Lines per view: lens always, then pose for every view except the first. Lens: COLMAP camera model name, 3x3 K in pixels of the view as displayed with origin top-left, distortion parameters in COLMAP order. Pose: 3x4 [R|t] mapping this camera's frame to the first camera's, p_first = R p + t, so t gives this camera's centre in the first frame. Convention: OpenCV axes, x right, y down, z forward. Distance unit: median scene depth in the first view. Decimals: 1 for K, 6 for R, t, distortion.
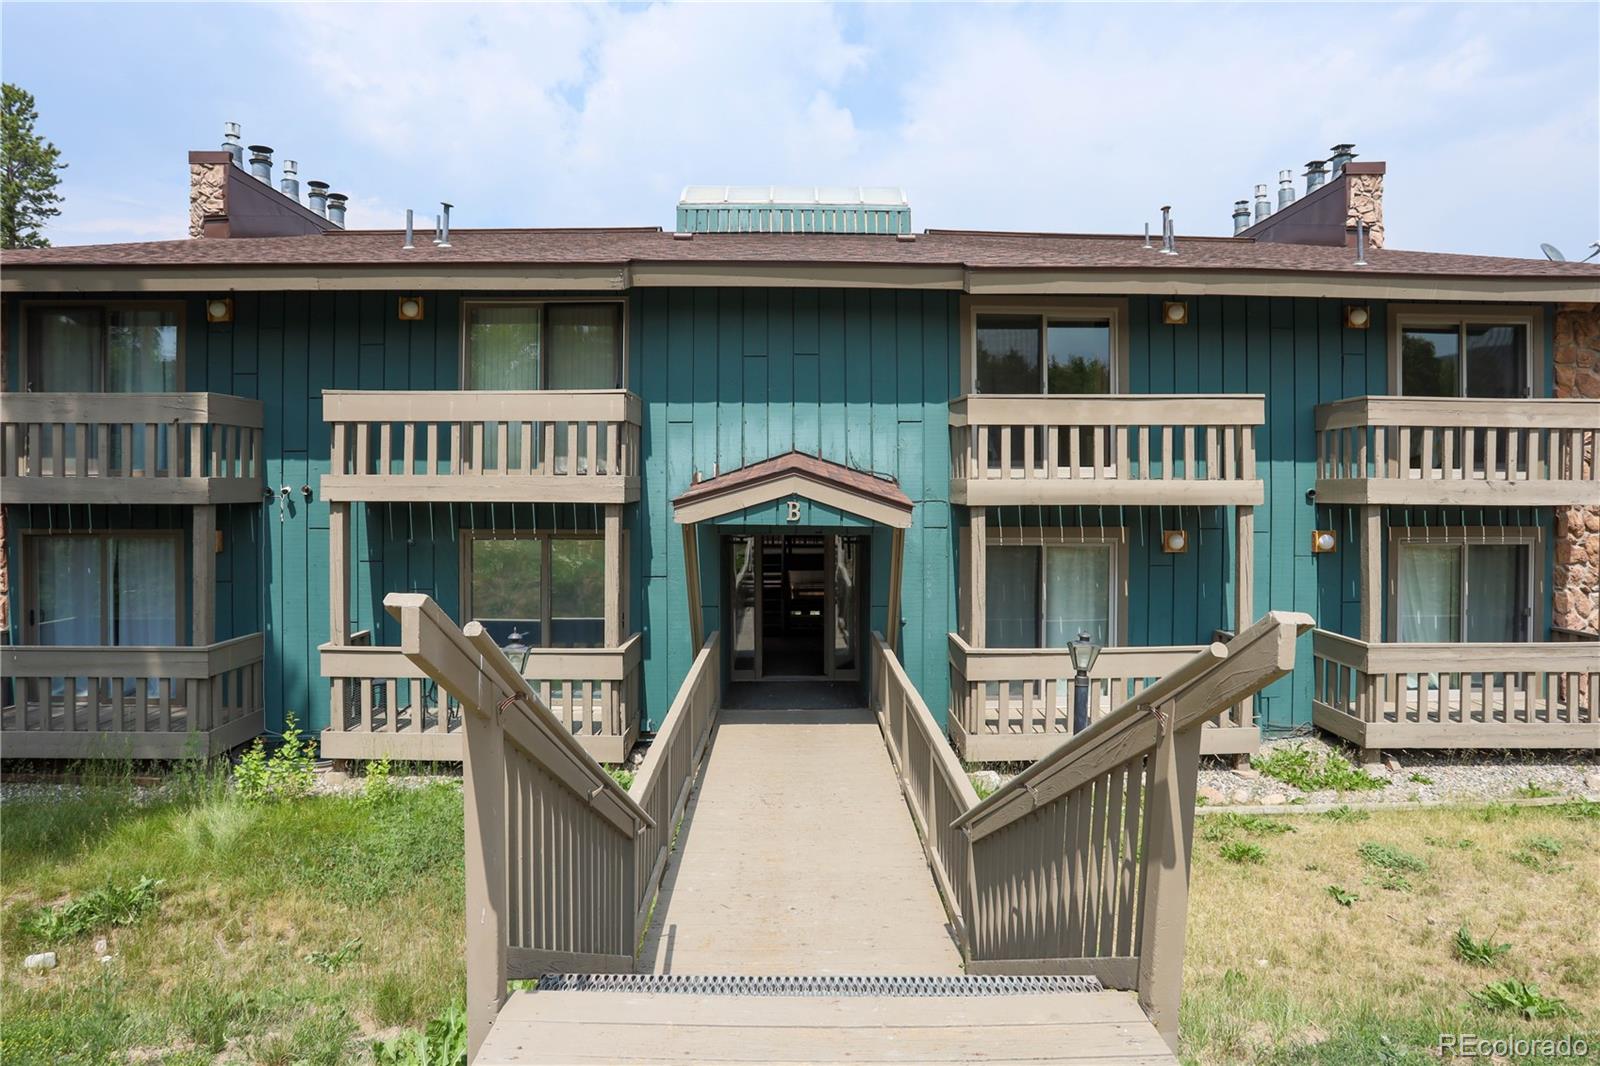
lens RADIAL K [[859.1, 0, 816.2], [0, 859.1, 489.1], [0, 0, 1]] dist [-0.057308, 0.022770]
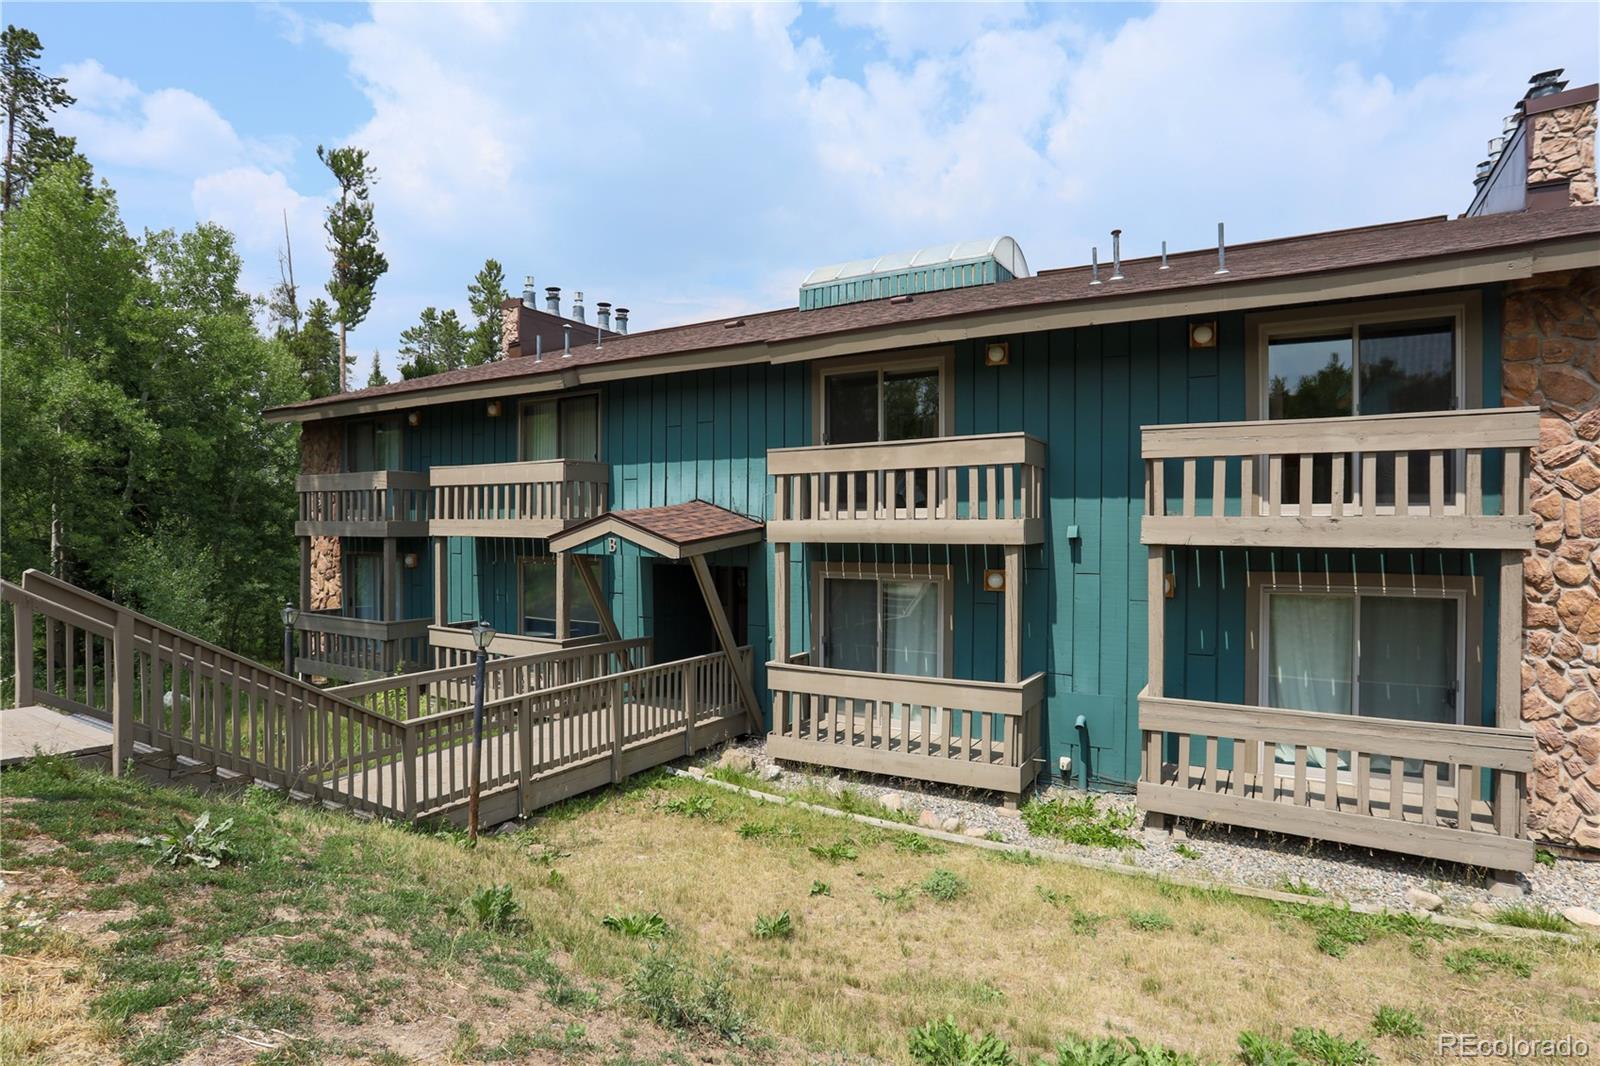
lens RADIAL K [[859.1, 0, 811.0], [0, 859.1, 533.4], [0, 0, 1]] dist [-0.057308, 0.022770]
pose [[0.844279, 0.002435, -0.535899, 0.766628], [0.000028, 0.999989, 0.004587, 0.001694], [0.535904, -0.003888, 0.844270, 0.018743]]
